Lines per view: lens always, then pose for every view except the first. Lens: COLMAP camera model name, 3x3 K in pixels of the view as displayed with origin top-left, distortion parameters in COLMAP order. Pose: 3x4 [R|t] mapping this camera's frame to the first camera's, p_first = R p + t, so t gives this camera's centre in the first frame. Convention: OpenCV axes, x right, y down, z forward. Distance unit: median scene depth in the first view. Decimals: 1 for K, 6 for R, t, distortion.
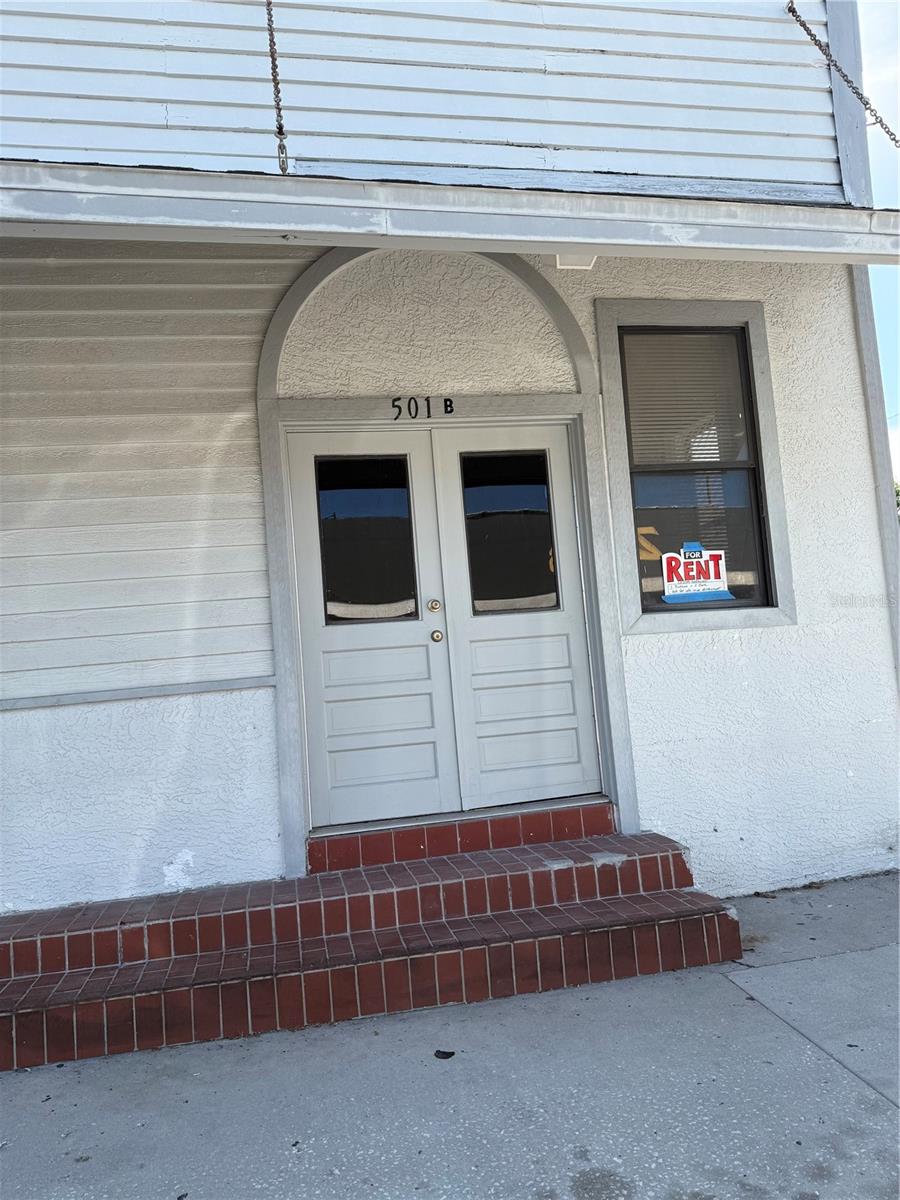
lens RADIAL K [[834.5, 0, 450.1], [0, 834.5, 600.6], [0, 0, 1]] dist [0.007801, 0.001945]
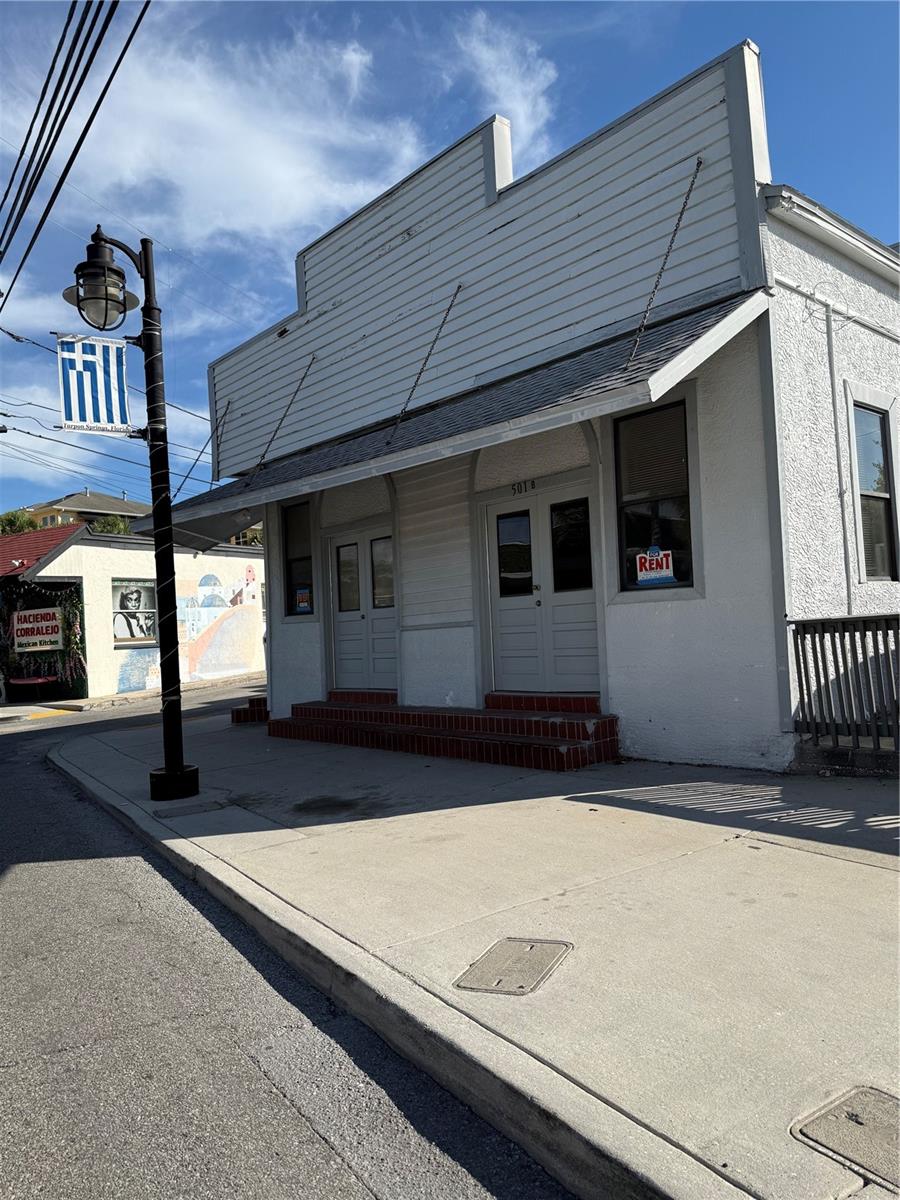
lens RADIAL K [[834.5, 0, 449.7], [0, 834.5, 599.1], [0, 0, 1]] dist [0.007801, 0.001945]
pose [[0.504577, 0.019929, -0.863136, 1.508147], [0.086090, 0.993590, 0.073268, -0.123108], [0.859064, -0.111277, 0.499627, -0.154535]]
